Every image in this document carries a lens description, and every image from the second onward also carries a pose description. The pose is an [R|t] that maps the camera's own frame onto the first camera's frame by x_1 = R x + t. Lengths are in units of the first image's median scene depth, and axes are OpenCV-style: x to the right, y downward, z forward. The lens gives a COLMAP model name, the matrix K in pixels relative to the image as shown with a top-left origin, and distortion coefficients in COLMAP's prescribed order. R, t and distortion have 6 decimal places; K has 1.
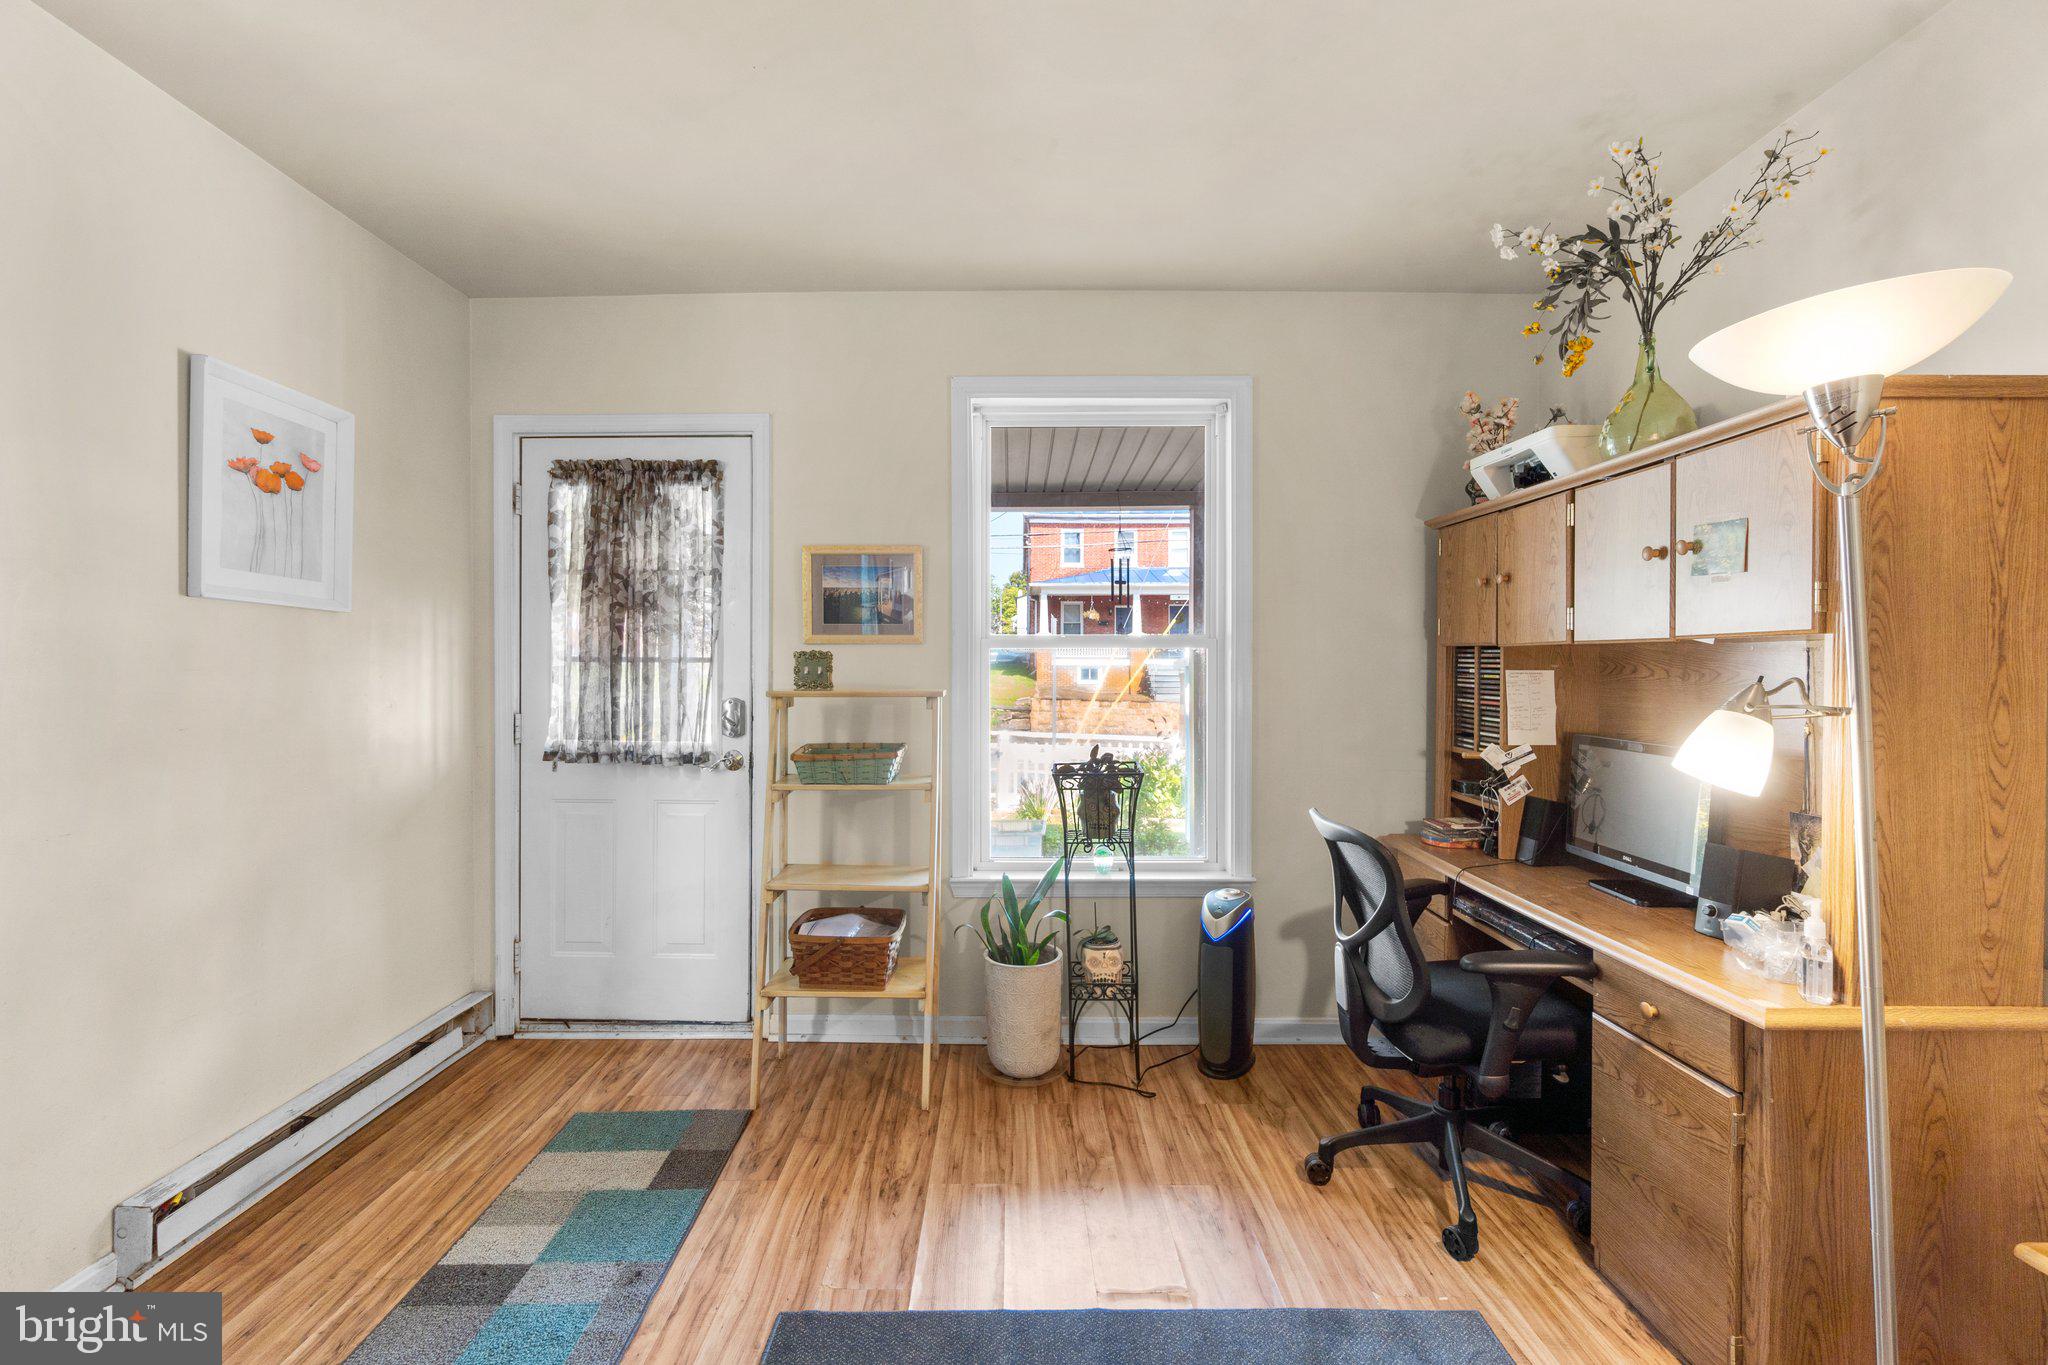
lens RADIAL K [[890.0, 0, 1019.6], [0, 890.0, 674.3], [0, 0, 1]] dist [-0.005176, 0.000070]
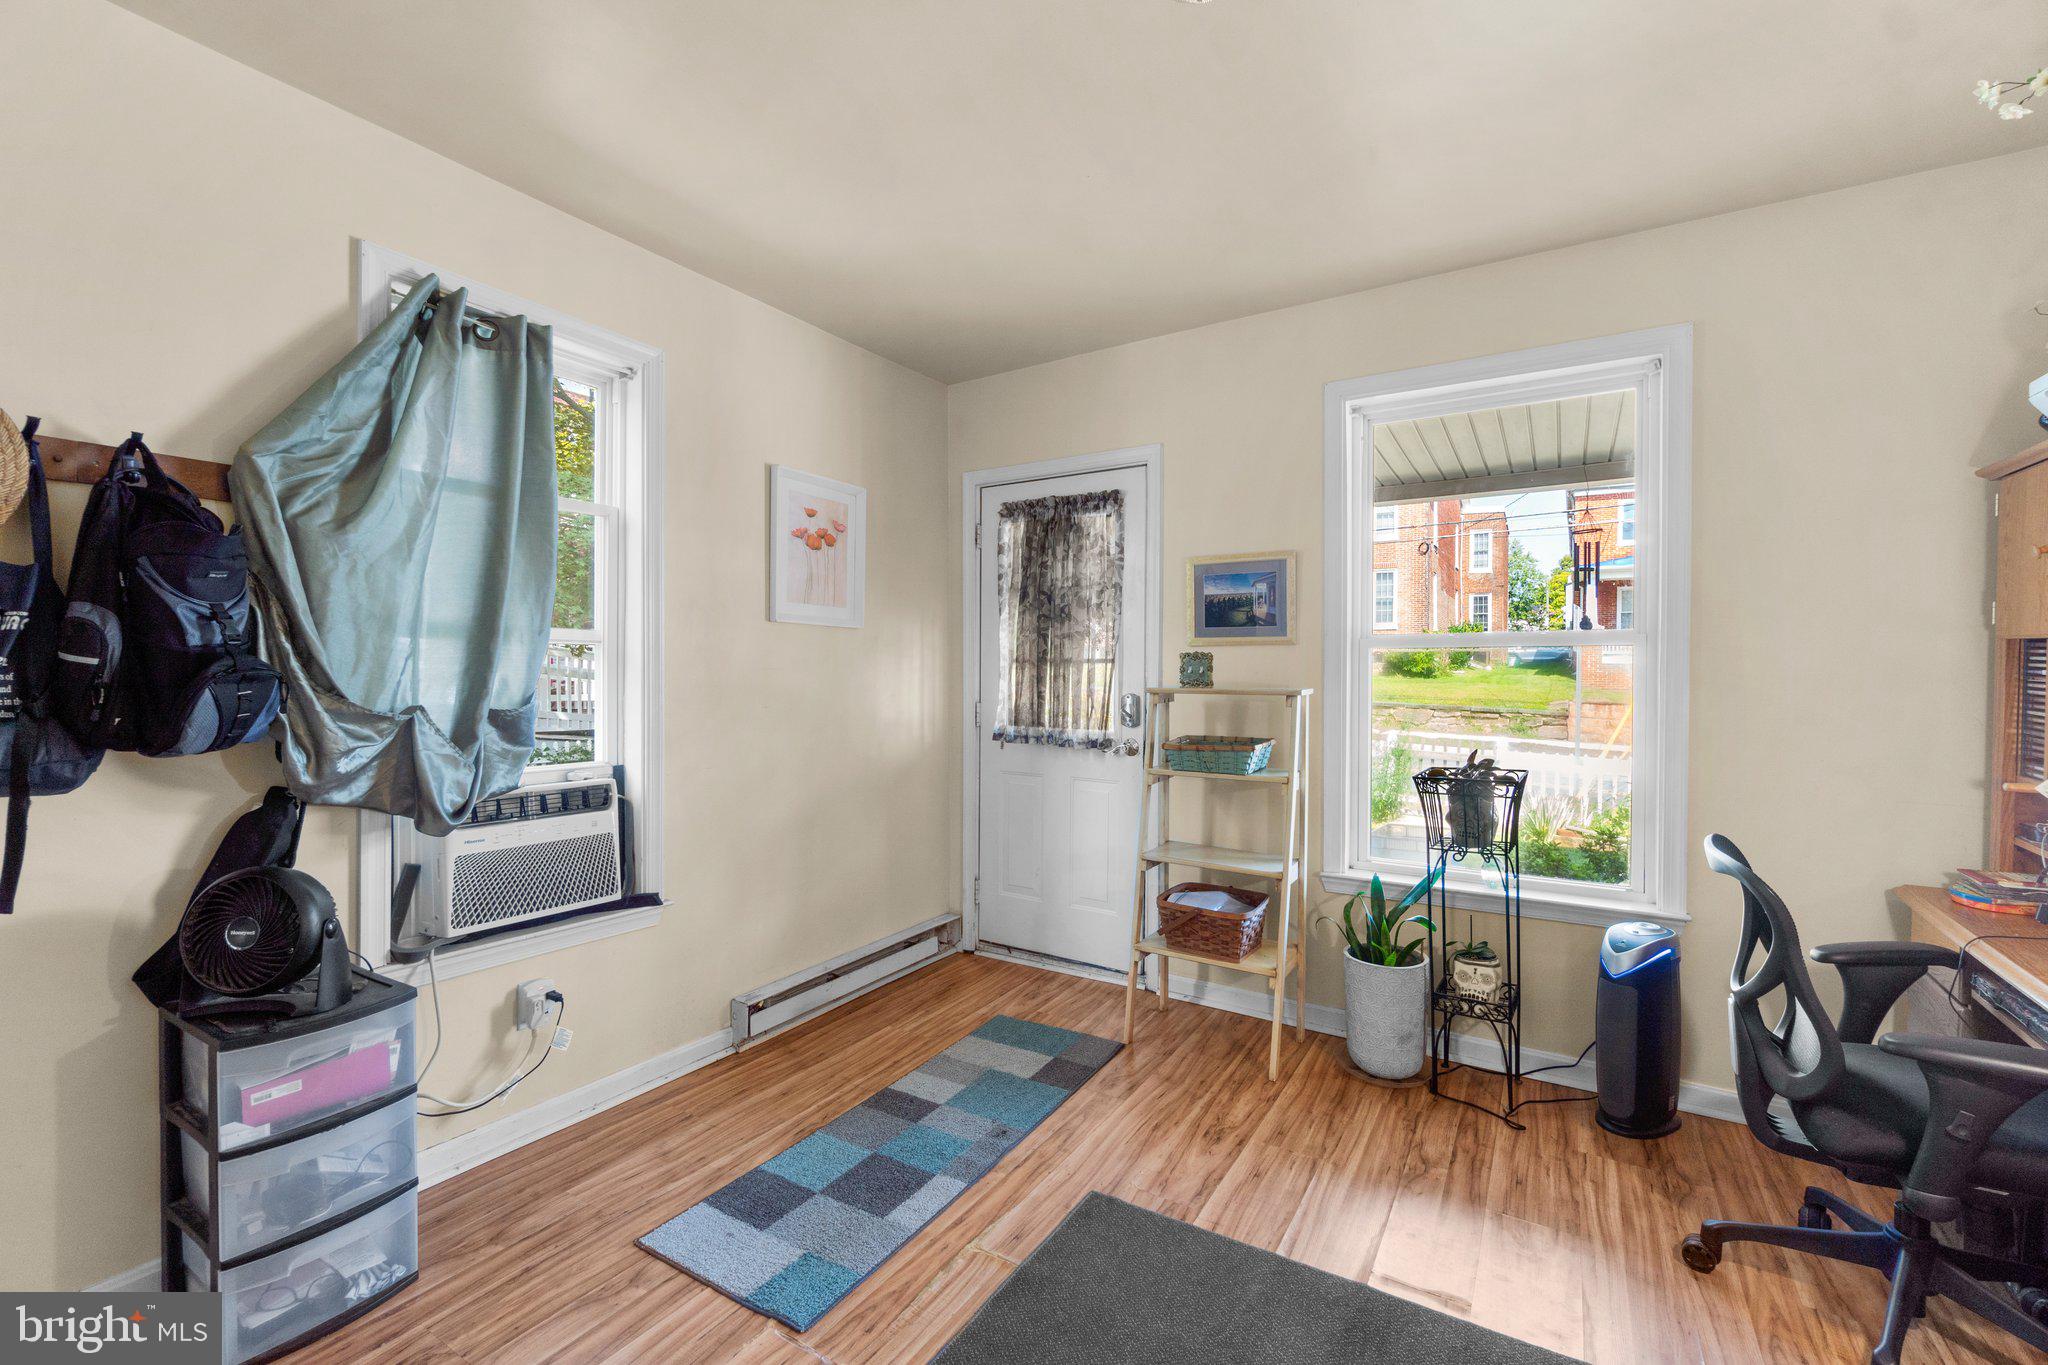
lens RADIAL K [[884.5, 0, 1016.9], [0, 884.5, 681.5], [0, 0, 1]] dist [-0.002611, -0.000291]
pose [[0.843360, 0.009197, -0.537271, 0.186922], [-0.003833, 0.999931, 0.011100, -0.001424], [0.537336, -0.007302, 0.843337, -0.055450]]
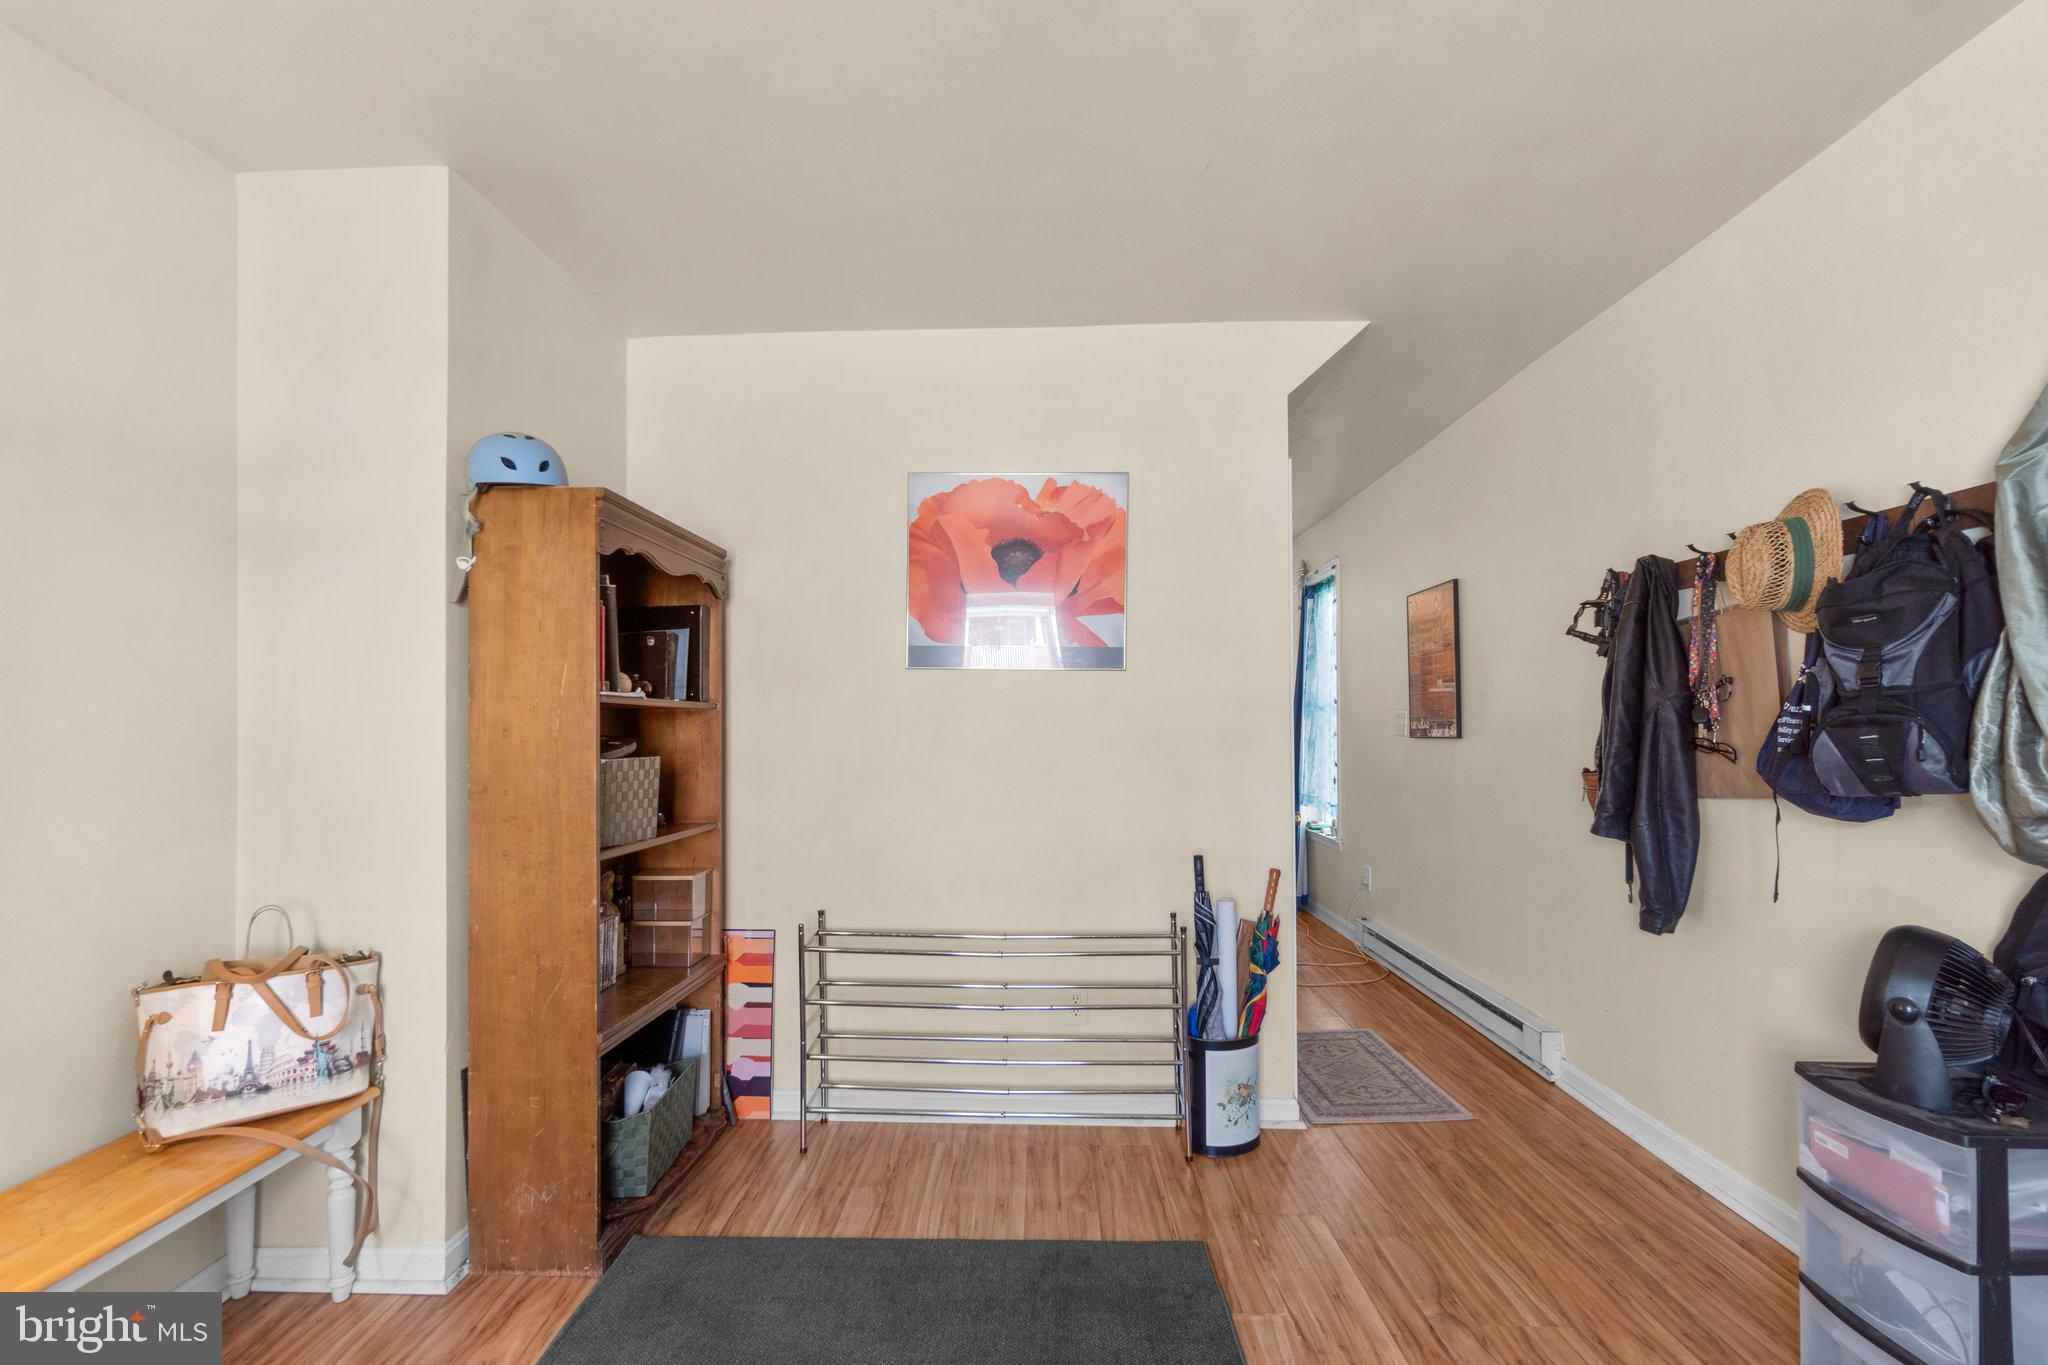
lens RADIAL K [[891.6, 0, 1013.1], [0, 891.6, 723.5], [0, 0, 1]] dist [-0.003441, 0.000482]
pose [[-0.999366, 0.012546, 0.033312, -0.030789], [0.012293, 0.999894, -0.007769, 0.003223], [-0.033406, -0.007355, -0.999415, 0.776133]]
